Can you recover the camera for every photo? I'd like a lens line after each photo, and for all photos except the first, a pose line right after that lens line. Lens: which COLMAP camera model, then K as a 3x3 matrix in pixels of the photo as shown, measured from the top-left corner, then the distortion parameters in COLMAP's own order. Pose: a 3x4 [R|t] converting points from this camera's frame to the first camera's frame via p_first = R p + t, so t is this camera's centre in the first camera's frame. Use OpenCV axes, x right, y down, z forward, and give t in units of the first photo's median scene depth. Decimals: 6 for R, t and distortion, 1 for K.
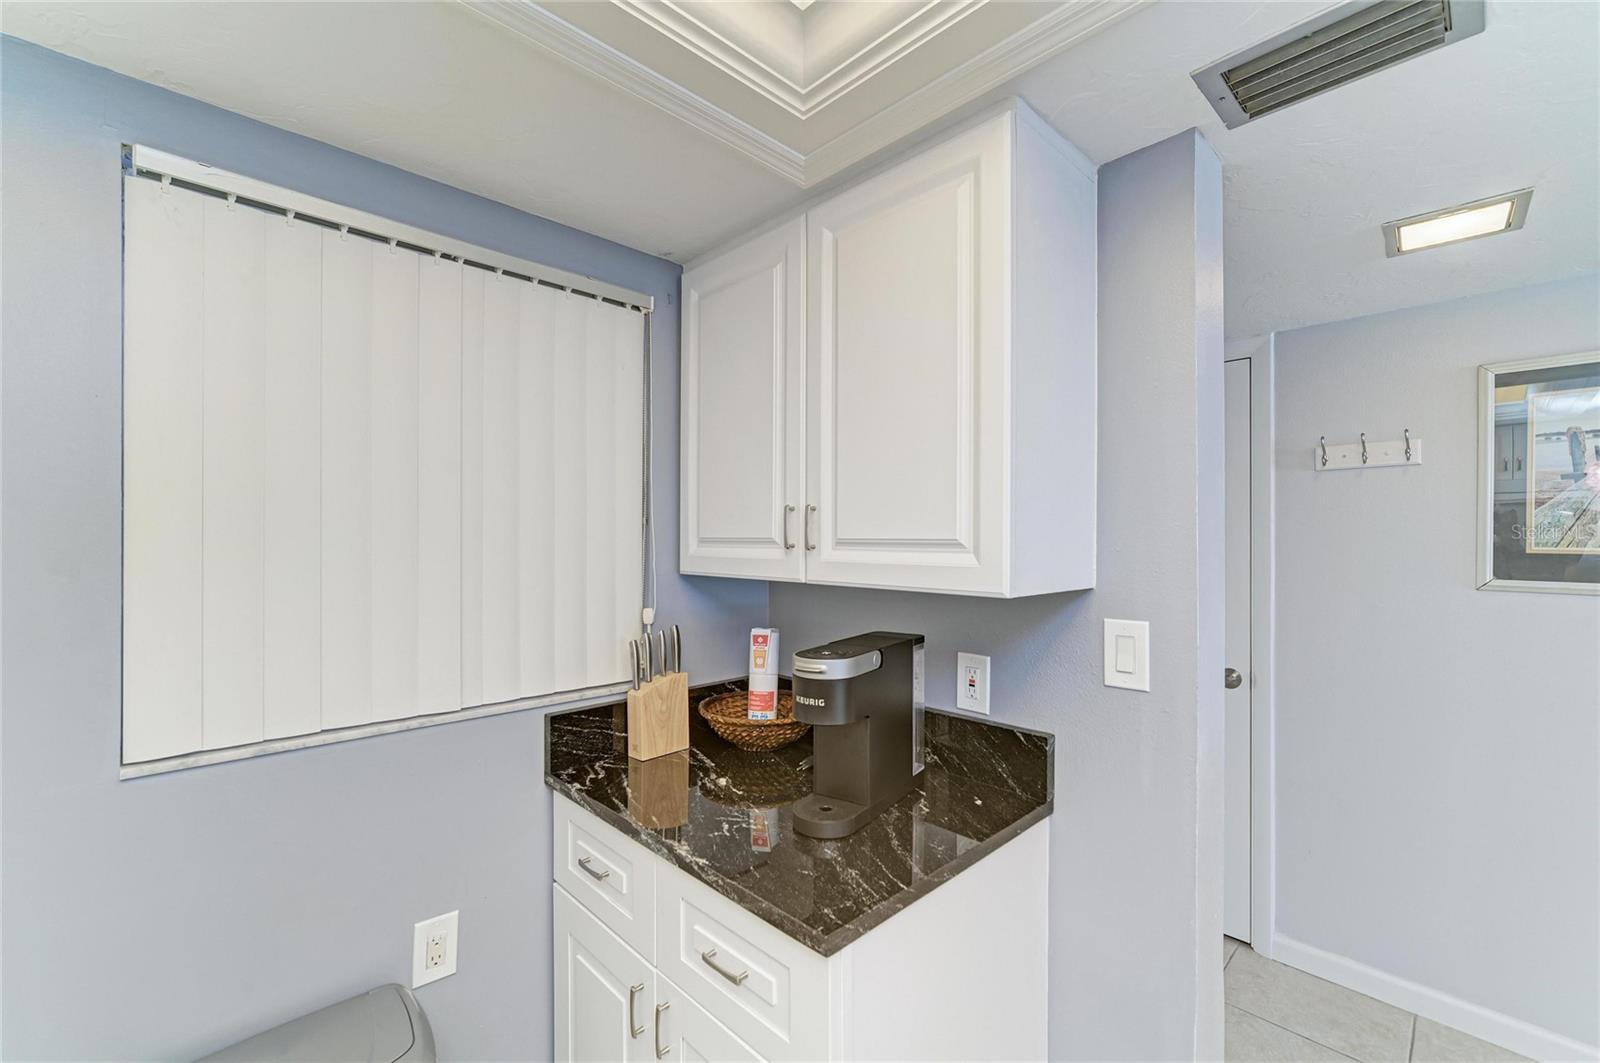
lens RADIAL K [[655.8, 0, 804.3], [0, 655.8, 540.7], [0, 0, 1]] dist [0.001694, 0.000343]
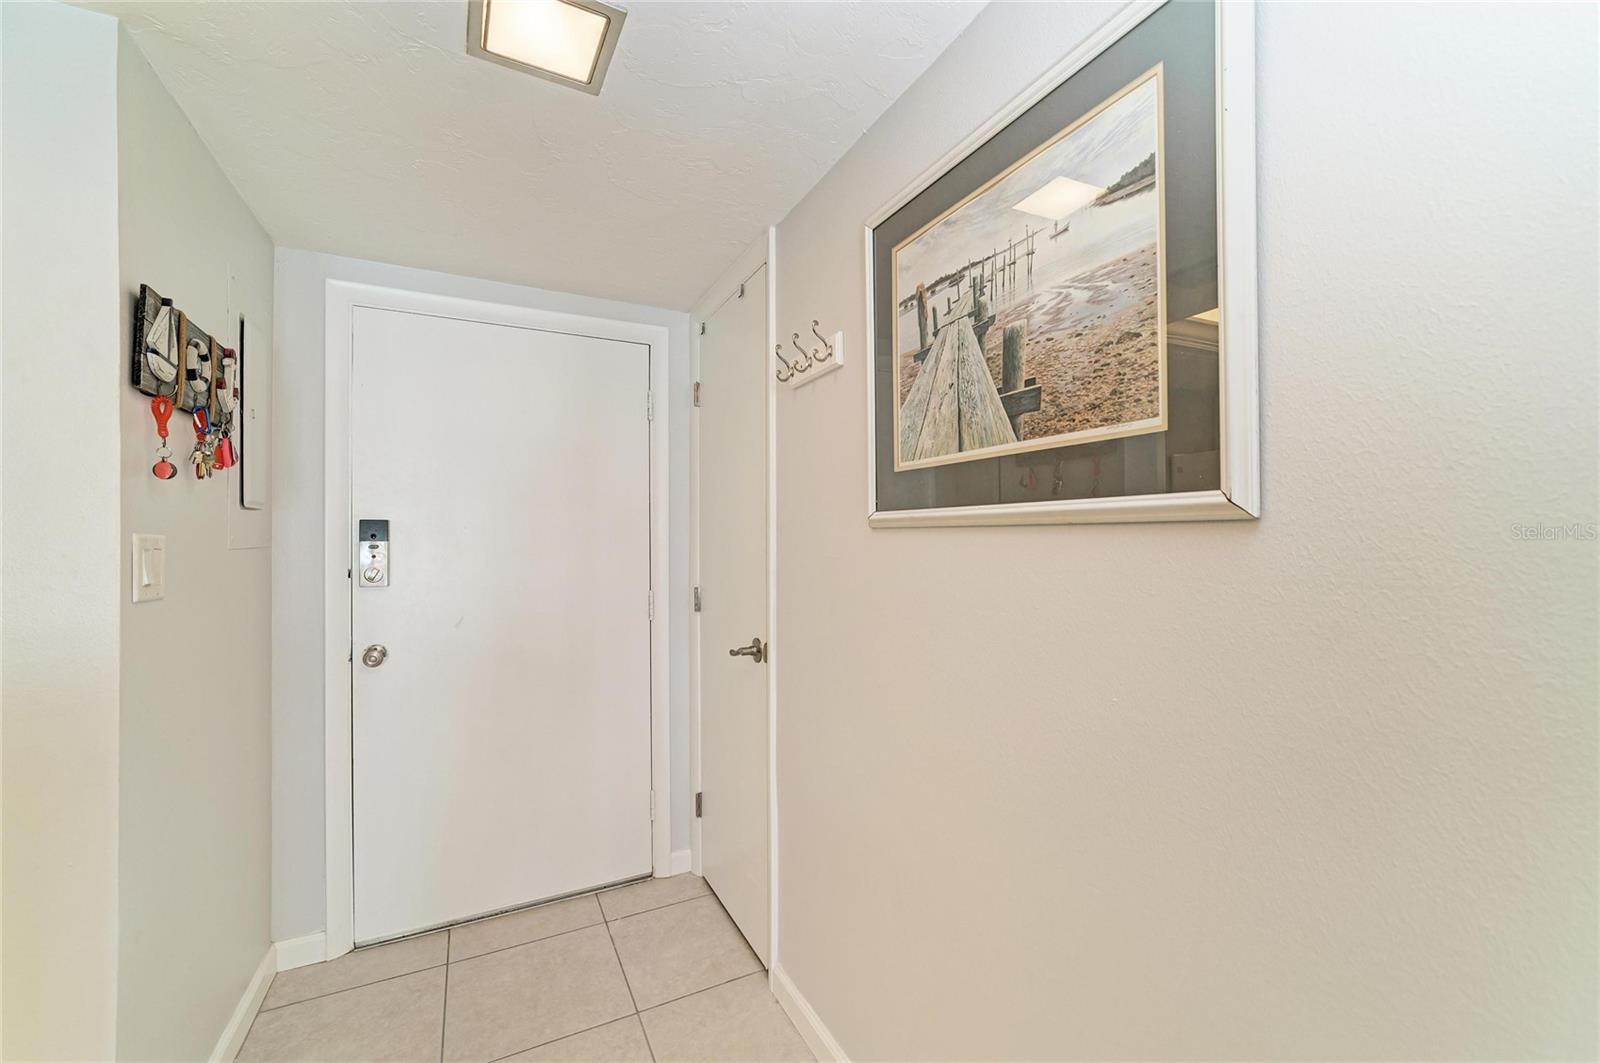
lens RADIAL K [[634.5, 0, 804.7], [0, 634.5, 538.8], [0, 0, 1]] dist [-0.022506, 0.010034]
pose [[0.959245, -0.005627, -0.282520, 1.226370], [0.004595, 0.999980, -0.004317, 0.095764], [0.282538, 0.002843, 0.959252, 0.324138]]
